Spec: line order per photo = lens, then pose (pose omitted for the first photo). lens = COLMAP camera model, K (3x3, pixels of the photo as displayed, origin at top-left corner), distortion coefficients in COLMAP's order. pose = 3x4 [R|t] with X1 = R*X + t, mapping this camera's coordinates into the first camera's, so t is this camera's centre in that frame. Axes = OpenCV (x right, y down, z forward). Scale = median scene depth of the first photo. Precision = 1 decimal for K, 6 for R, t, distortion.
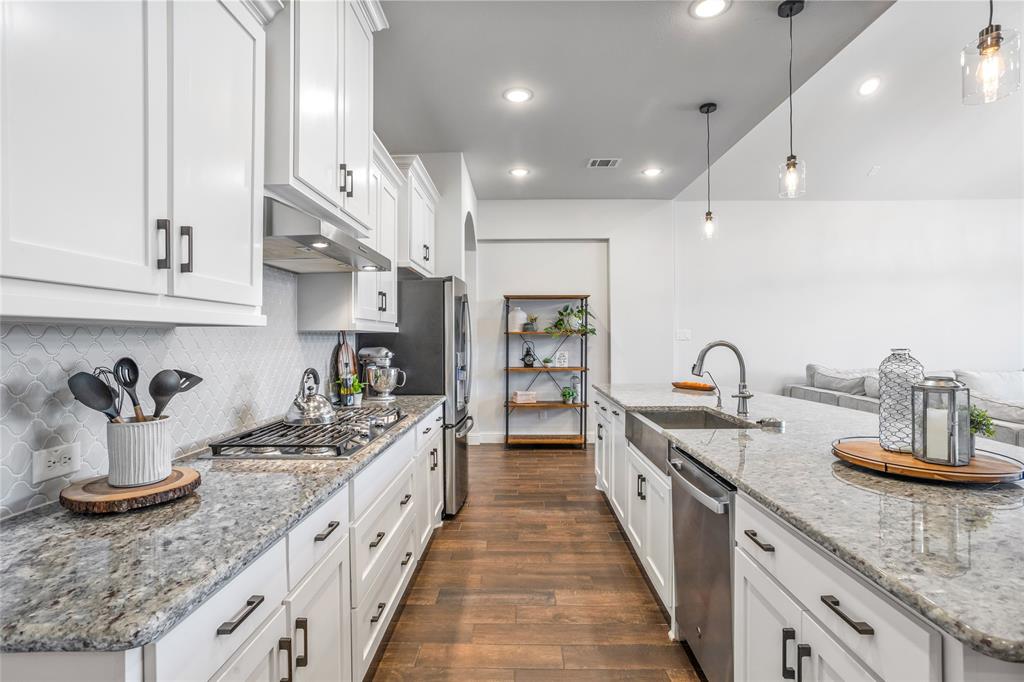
lens RADIAL K [[486.5, 0, 507.4], [0, 486.5, 341.0], [0, 0, 1]] dist [-0.038299, 0.019718]
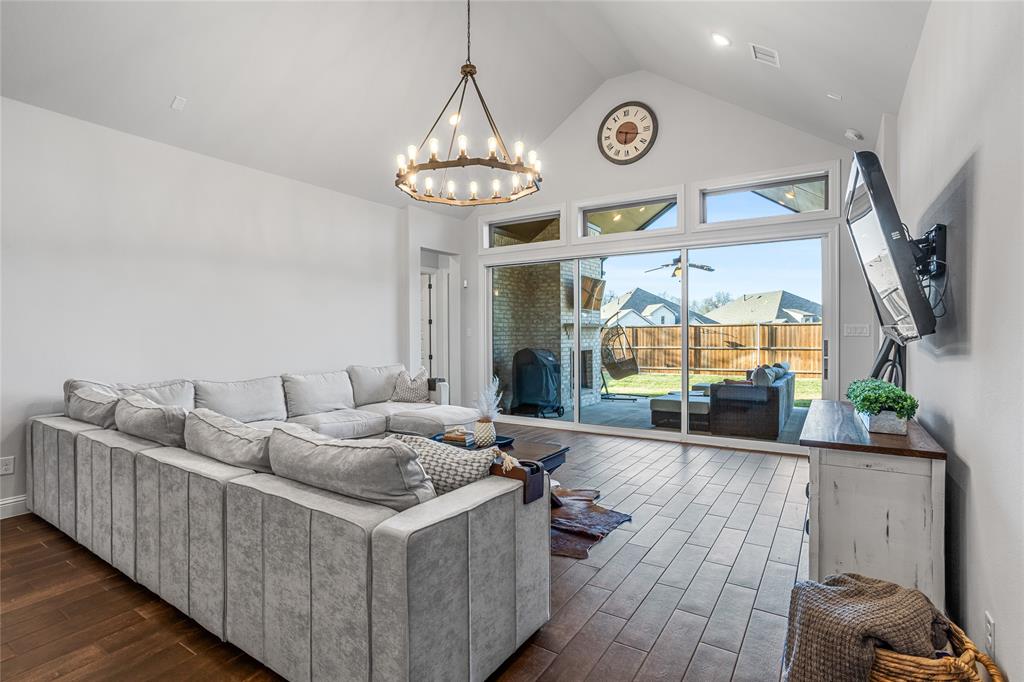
lens RADIAL K [[486.5, 0, 517.0], [0, 486.5, 339.6], [0, 0, 1]] dist [-0.038299, 0.019718]
pose [[0.521322, -0.005918, 0.853339, 0.887930], [0.006150, 0.999976, 0.003178, -0.001524], [-0.853338, 0.003591, 0.521346, 0.427635]]
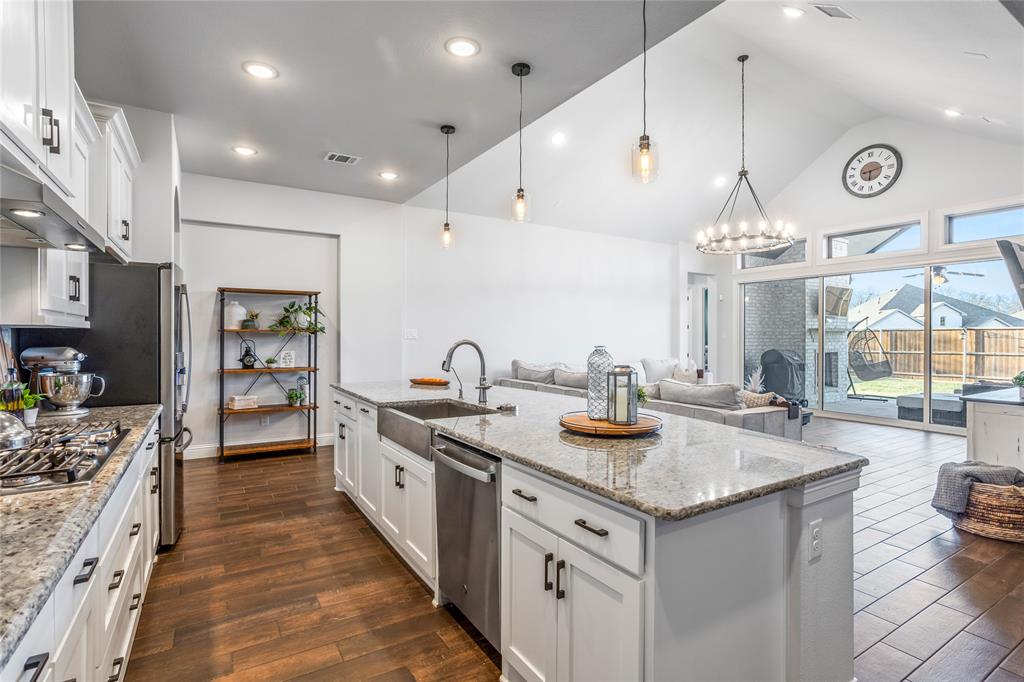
lens RADIAL K [[486.5, 0, 514.0], [0, 486.5, 341.3], [0, 0, 1]] dist [-0.038299, 0.019718]
pose [[0.841150, 0.001424, 0.540800, -0.086947], [-0.003059, 0.999993, 0.002126, 0.000109], [-0.540793, -0.003443, 0.841149, -0.033089]]
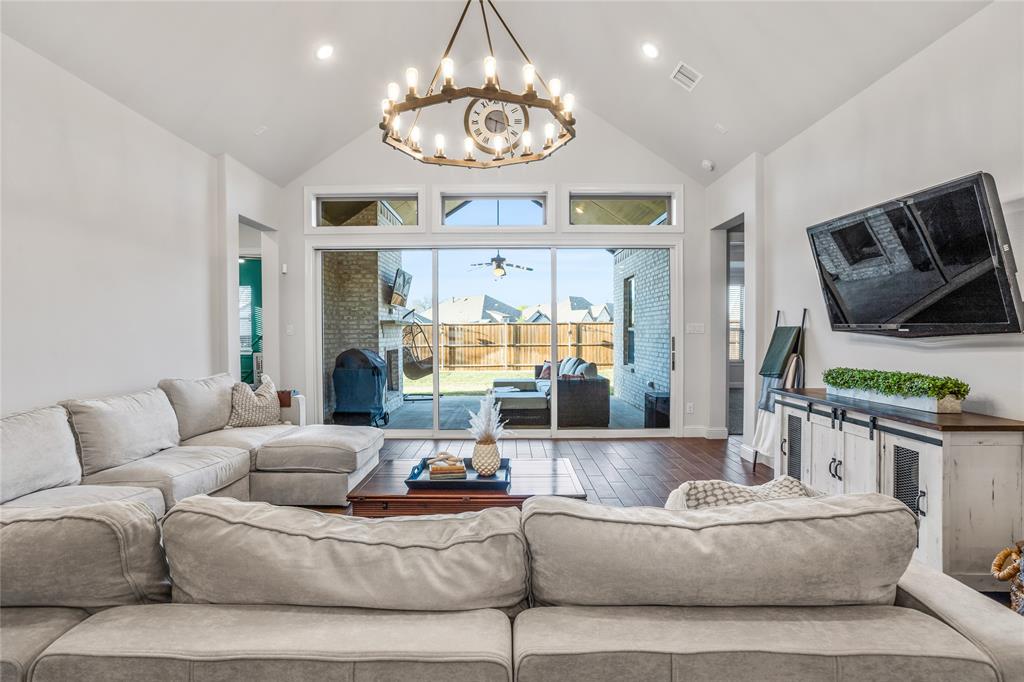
lens RADIAL K [[486.5, 0, 510.2], [0, 486.5, 341.1], [0, 0, 1]] dist [-0.038299, 0.019718]
pose [[-0.023093, -0.014001, 0.999635, 0.915604], [0.010814, 0.999840, 0.014254, -0.007638], [-0.999675, 0.011139, -0.022938, 1.187272]]
